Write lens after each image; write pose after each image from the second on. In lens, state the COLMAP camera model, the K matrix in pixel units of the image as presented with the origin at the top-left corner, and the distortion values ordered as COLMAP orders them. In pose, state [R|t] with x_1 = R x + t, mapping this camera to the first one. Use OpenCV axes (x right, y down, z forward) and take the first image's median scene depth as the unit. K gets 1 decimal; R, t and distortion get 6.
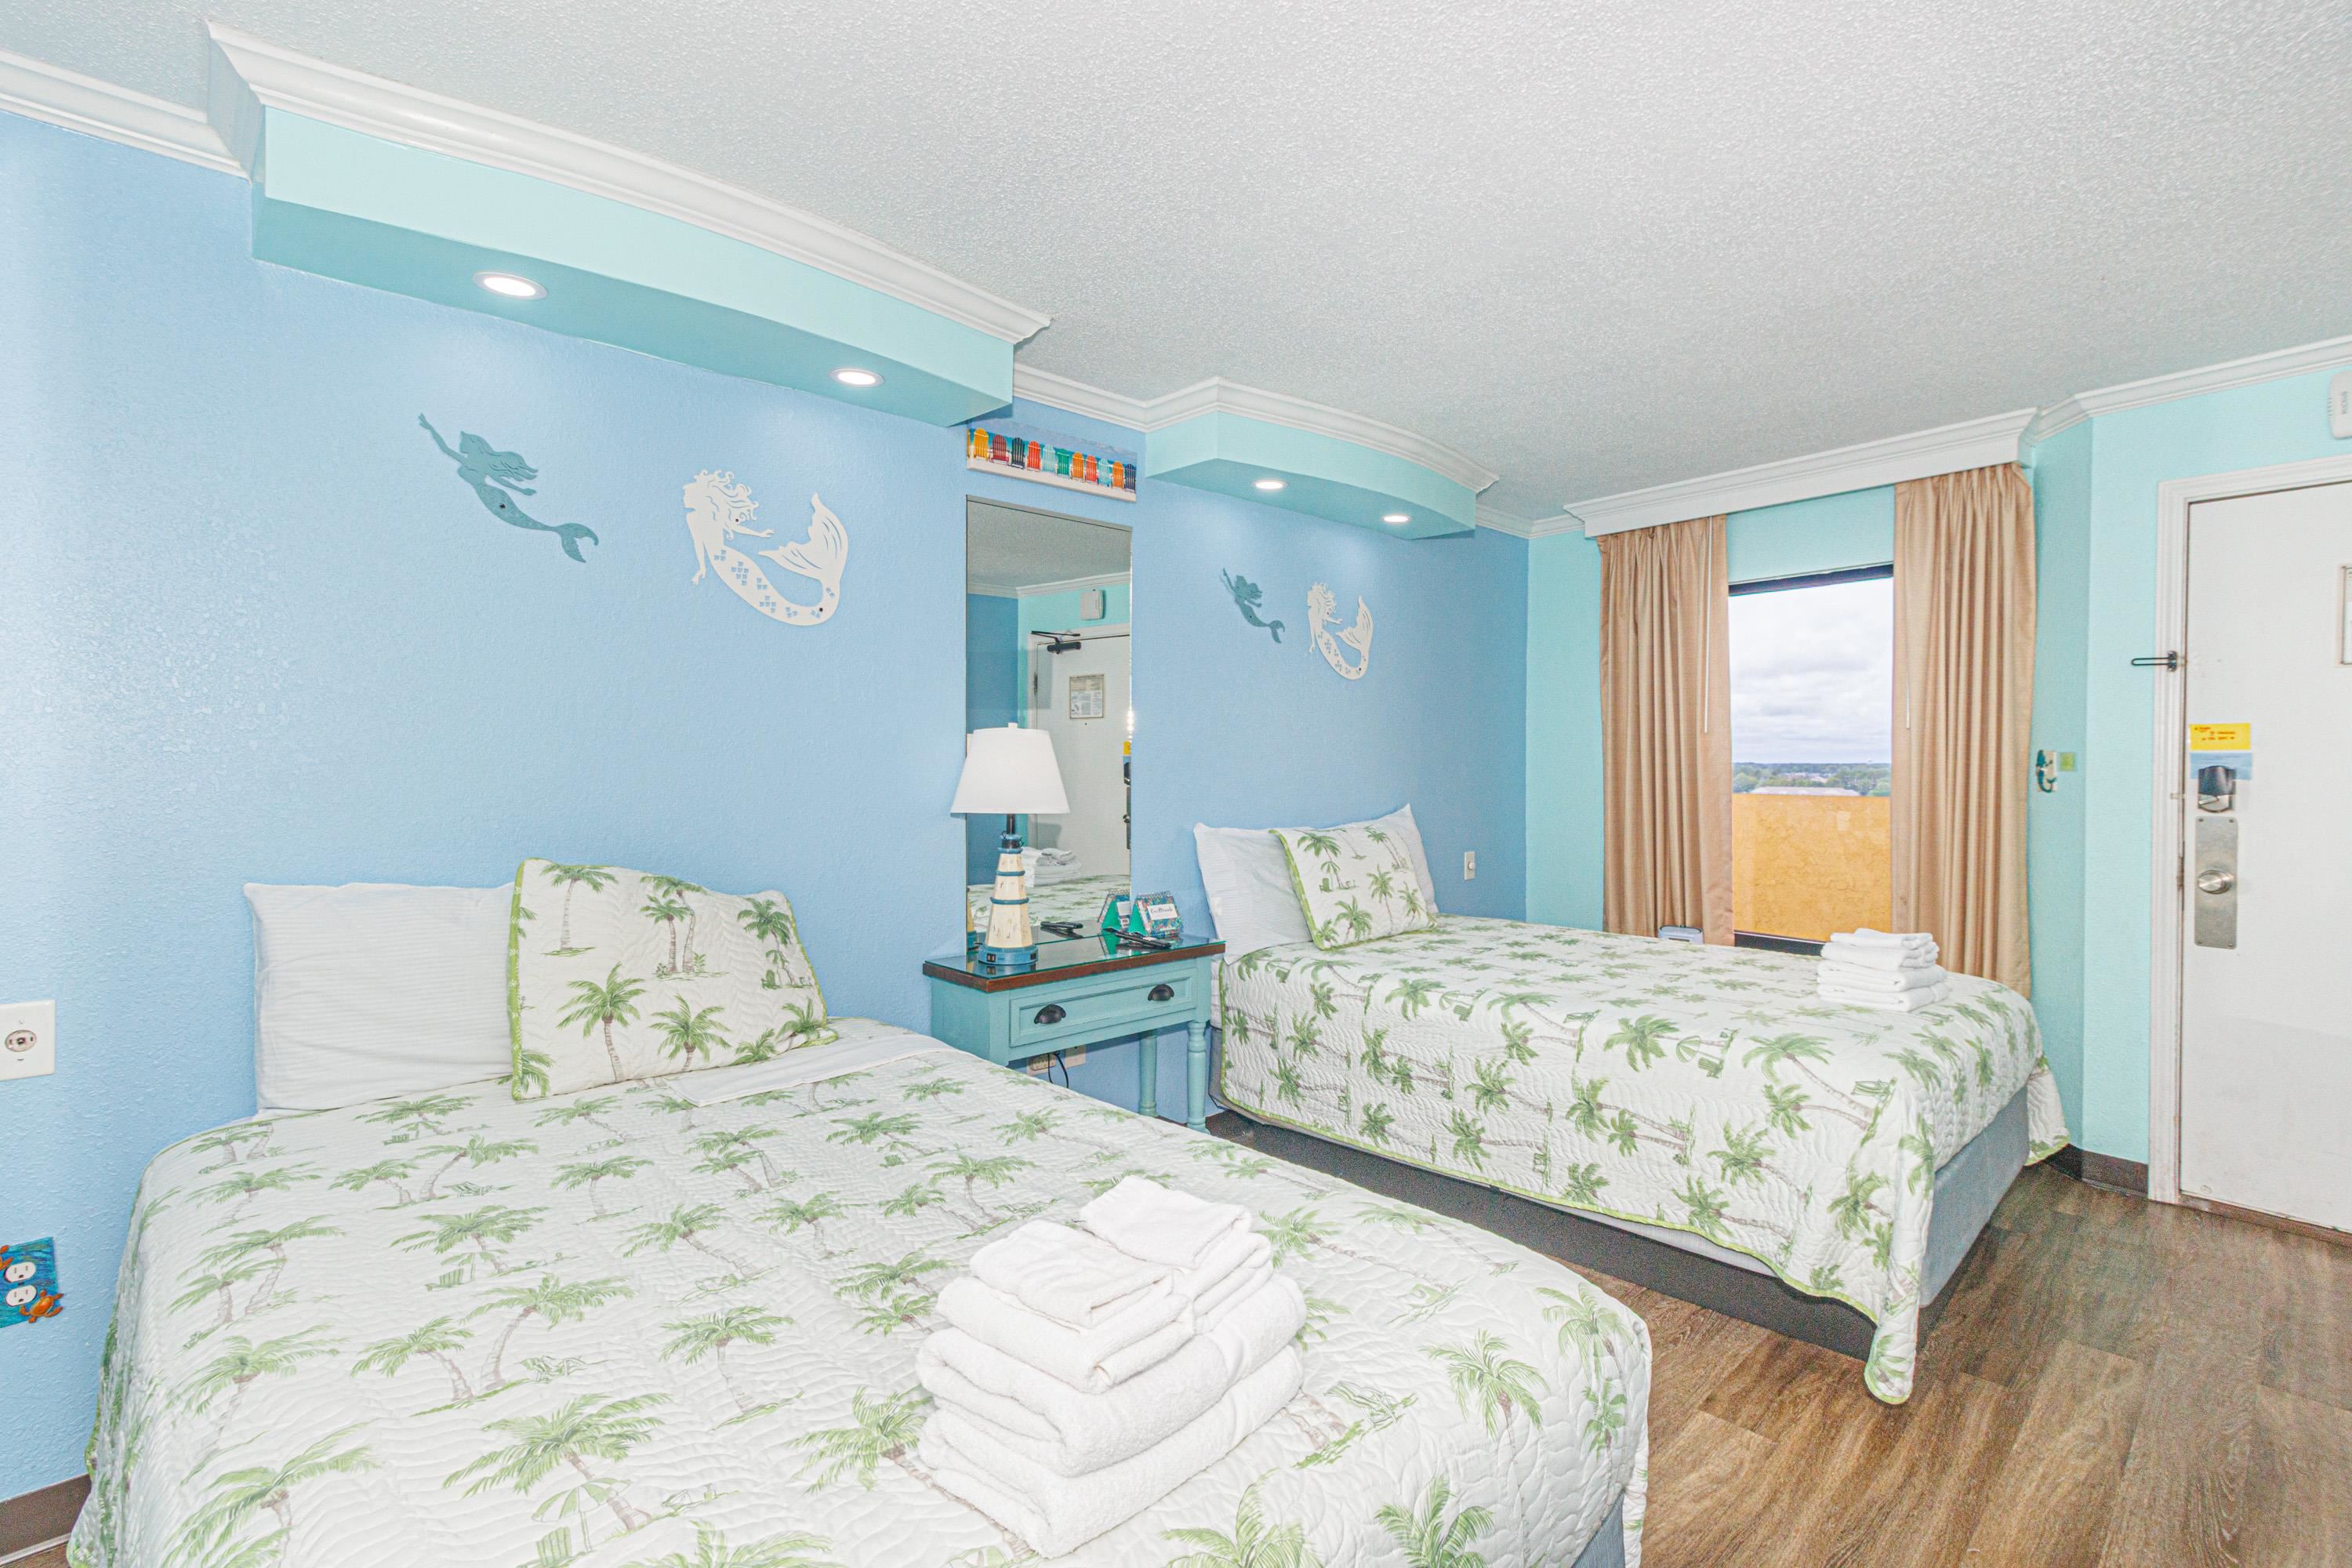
lens RADIAL K [[1091.6, 0, 1162.3], [0, 1091.6, 767.6], [0, 0, 1]] dist [0.003037, 0.000026]
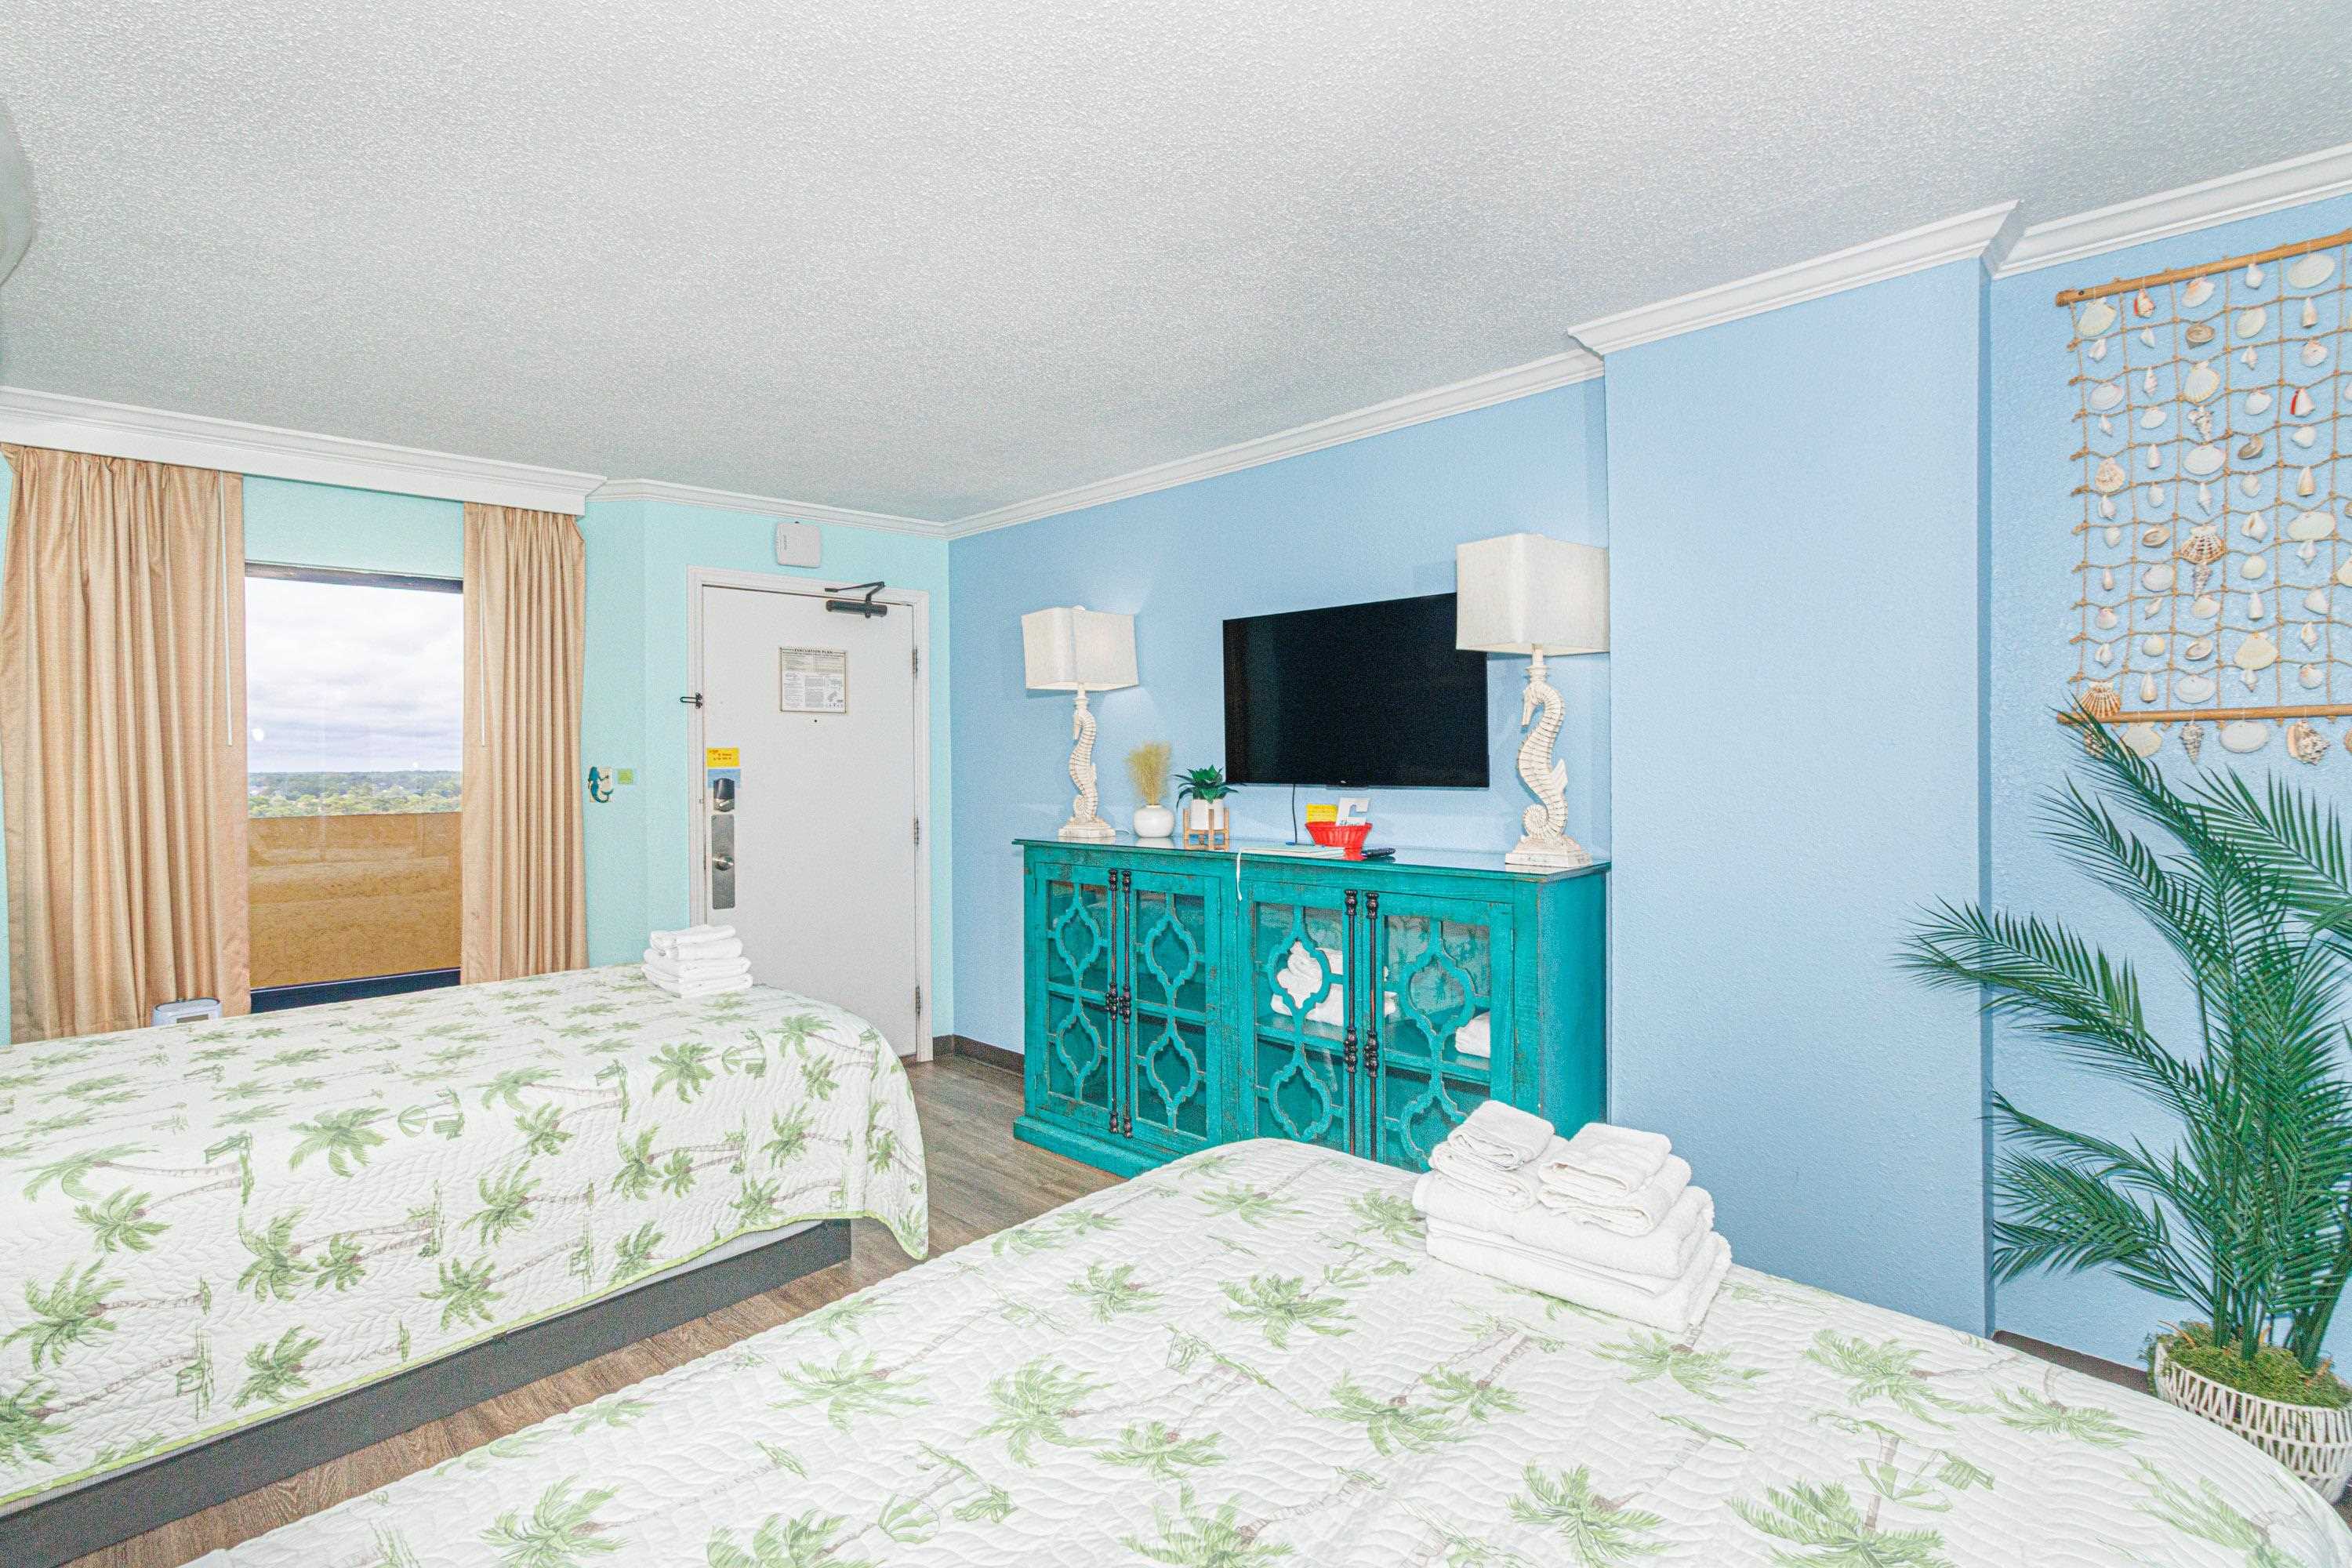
lens RADIAL K [[1091.6, 0, 1162.3], [0, 1091.6, 767.6], [0, 0, 1]] dist [0.003037, 0.000026]
pose [[-0.057974, -0.004428, 0.998308, -0.473295], [0.013041, 0.999901, 0.005192, -0.015583], [-0.998233, 0.013320, -0.057911, 0.541920]]
